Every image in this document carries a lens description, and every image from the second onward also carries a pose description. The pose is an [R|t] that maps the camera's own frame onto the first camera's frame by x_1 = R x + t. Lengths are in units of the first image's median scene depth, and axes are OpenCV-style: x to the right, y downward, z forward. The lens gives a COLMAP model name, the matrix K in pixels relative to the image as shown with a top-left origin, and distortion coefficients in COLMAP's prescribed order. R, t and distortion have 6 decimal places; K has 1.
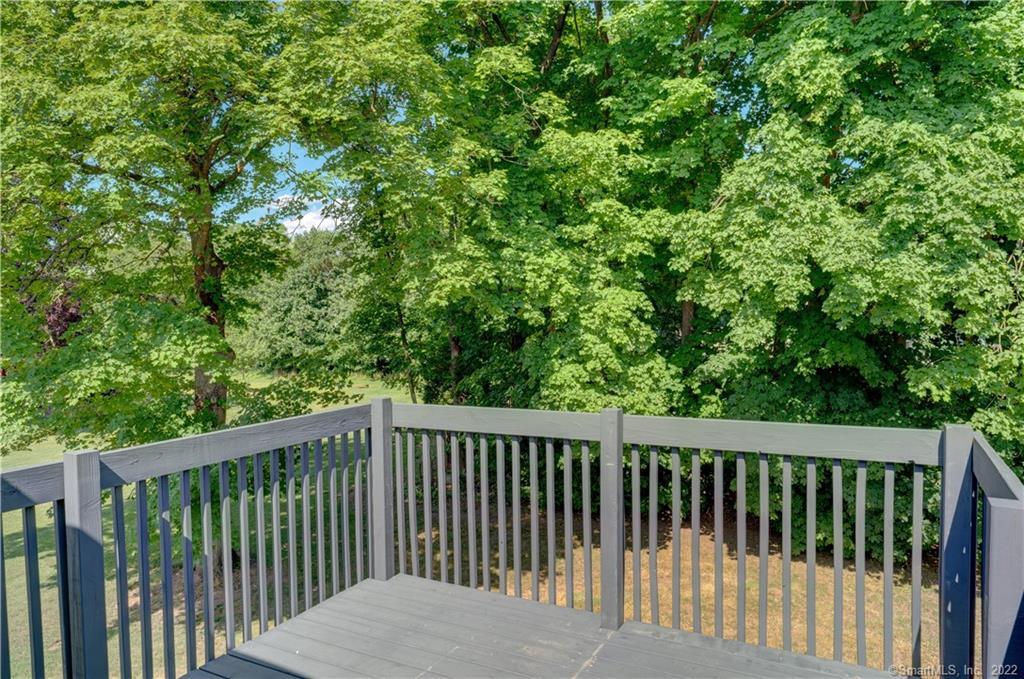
lens RADIAL K [[678.4, 0, 512.3], [0, 678.4, 346.2], [0, 0, 1]] dist [-0.000338, -0.000018]
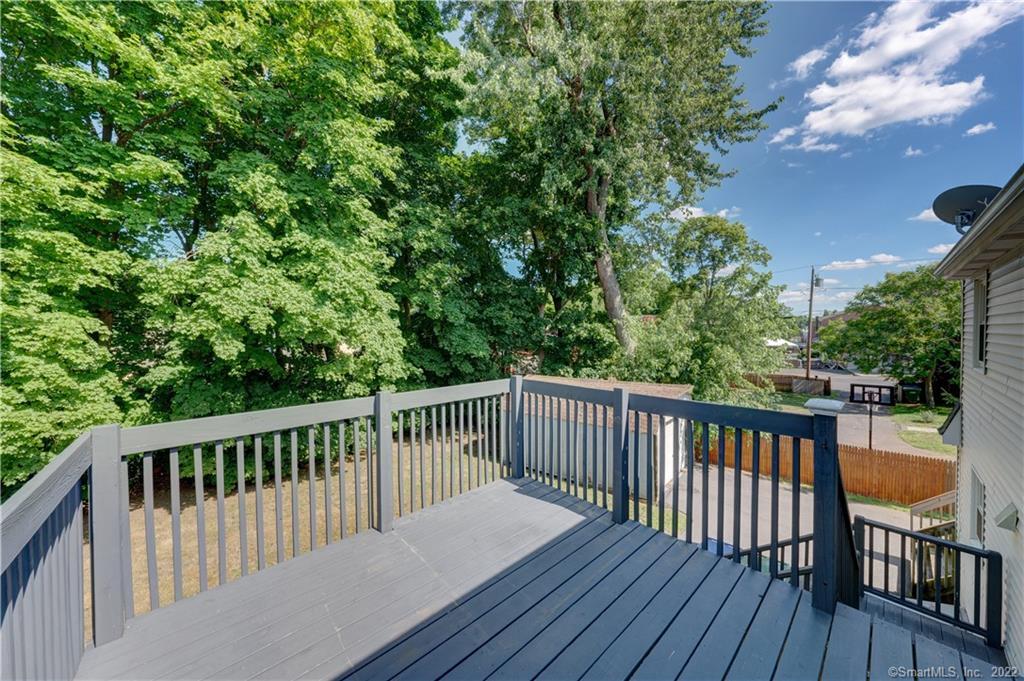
lens RADIAL K [[352.7, 0, 509.1], [0, 352.7, 341.8], [0, 0, 1]] dist [-0.000005, 0.000020]
pose [[0.329766, -0.003884, 0.944055, -0.155159], [0.043413, 0.998996, -0.011054, -0.001482], [-0.943064, 0.044630, 0.329604, 0.132696]]
